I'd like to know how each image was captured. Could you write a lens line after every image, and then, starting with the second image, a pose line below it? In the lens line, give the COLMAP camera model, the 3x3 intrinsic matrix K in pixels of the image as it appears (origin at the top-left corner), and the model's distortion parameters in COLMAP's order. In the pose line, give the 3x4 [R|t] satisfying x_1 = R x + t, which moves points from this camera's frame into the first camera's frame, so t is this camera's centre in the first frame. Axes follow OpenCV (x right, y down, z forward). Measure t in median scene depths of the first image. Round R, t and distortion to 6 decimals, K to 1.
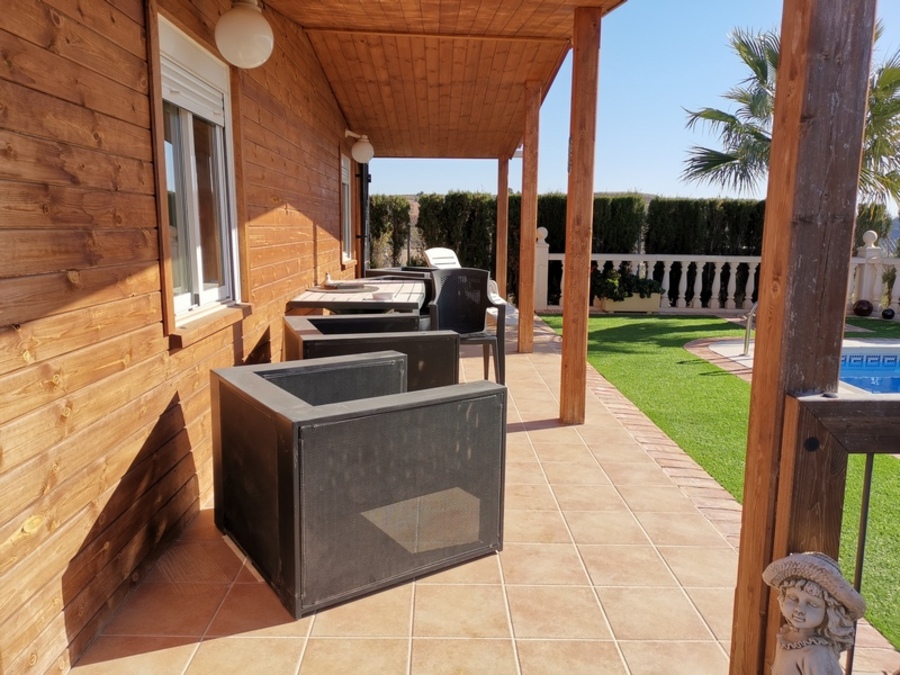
lens RADIAL K [[689.7, 0, 450.0], [0, 689.7, 337.5], [0, 0, 1]] dist [0.063115, -0.068330]
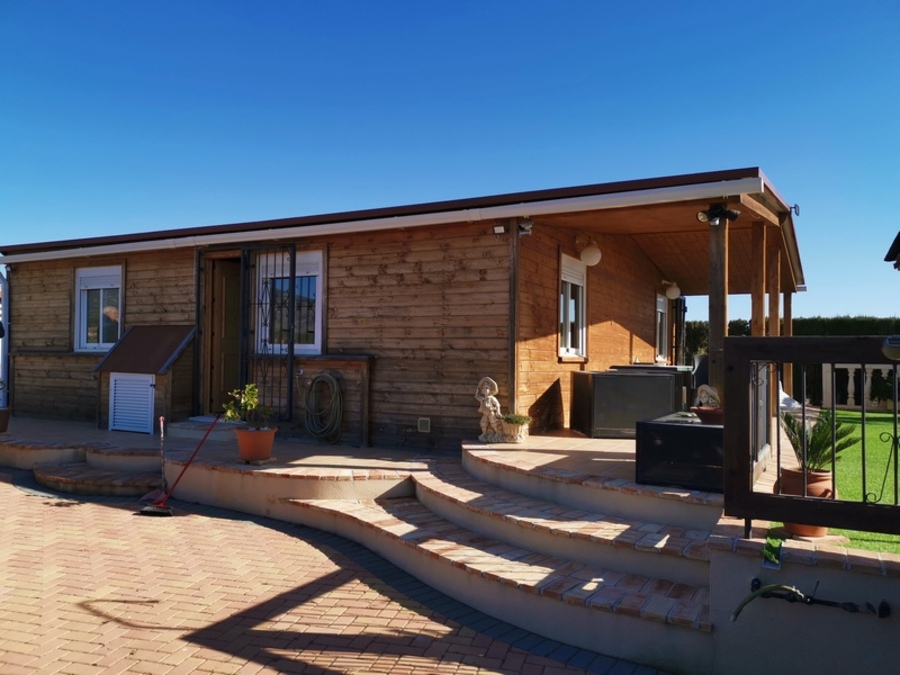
lens RADIAL K [[689.7, 0, 450.0], [0, 689.7, 337.5], [0, 0, 1]] dist [0.063115, -0.068330]
pose [[0.867133, -0.007013, -0.498026, 0.539245], [-0.092043, 0.980423, -0.174066, 0.382973], [0.489497, 0.196778, 0.849512, -1.417452]]
